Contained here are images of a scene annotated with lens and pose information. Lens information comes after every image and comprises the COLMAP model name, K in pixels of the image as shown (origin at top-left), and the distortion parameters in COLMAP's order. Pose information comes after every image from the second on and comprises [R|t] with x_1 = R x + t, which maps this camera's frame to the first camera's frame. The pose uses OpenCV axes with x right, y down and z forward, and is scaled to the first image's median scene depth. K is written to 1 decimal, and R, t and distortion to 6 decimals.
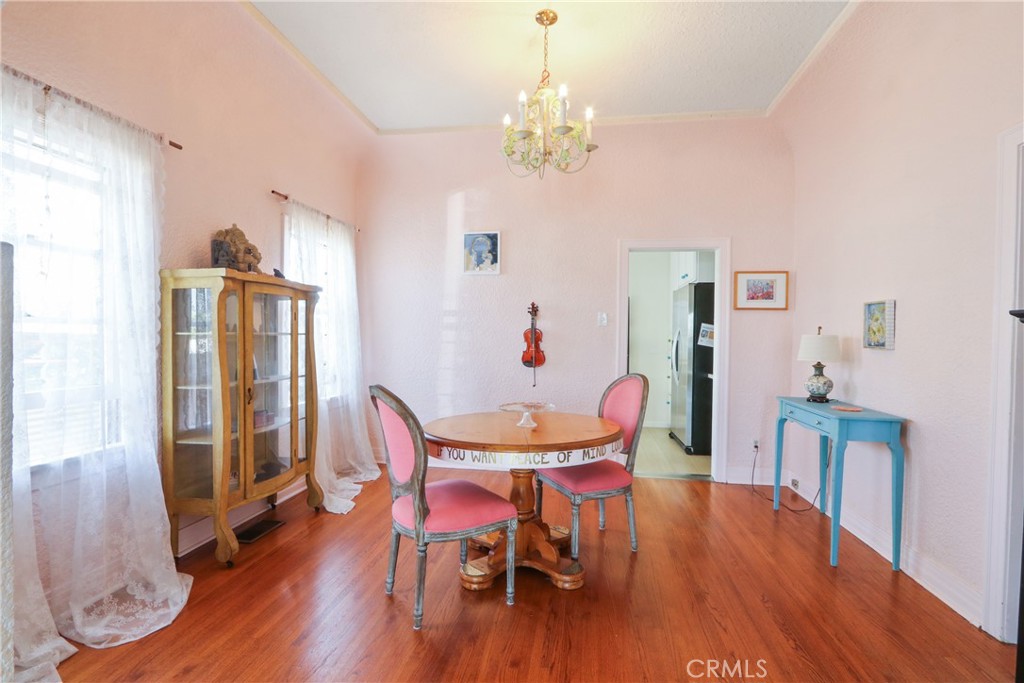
lens RADIAL K [[475.3, 0, 514.5], [0, 475.3, 340.9], [0, 0, 1]] dist [-0.010555, 0.000705]
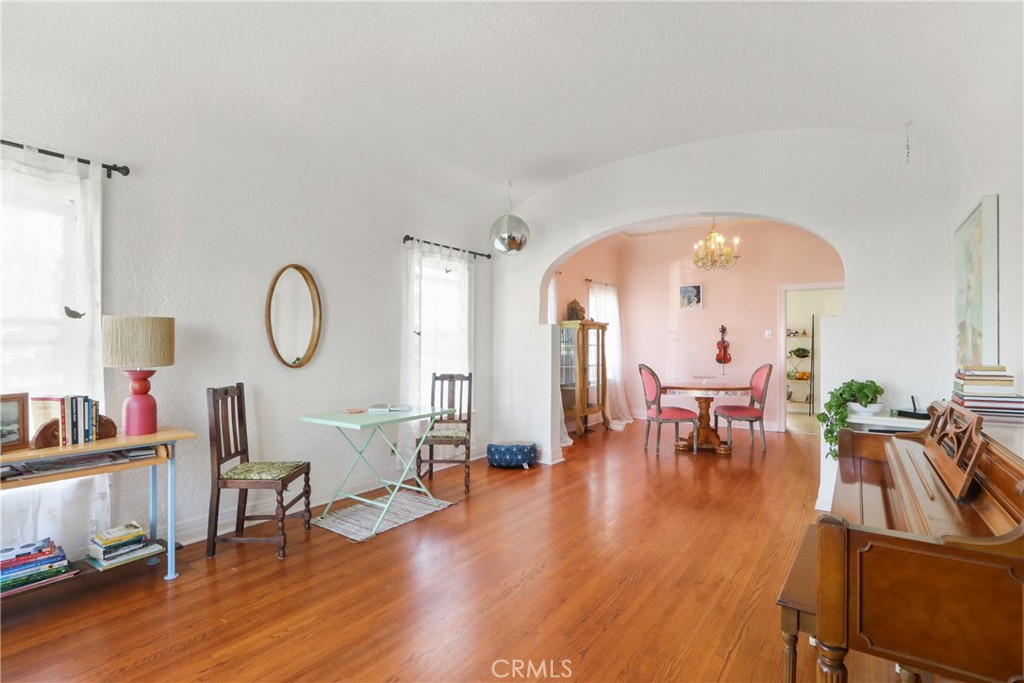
lens RADIAL K [[475.3, 0, 538.4], [0, 475.3, 342.9], [0, 0, 1]] dist [-0.010555, 0.000705]
pose [[0.910792, -0.013420, -0.412646, 0.169284], [0.006243, 0.999805, -0.018734, 0.011651], [0.412817, 0.014486, 0.910699, -0.986984]]
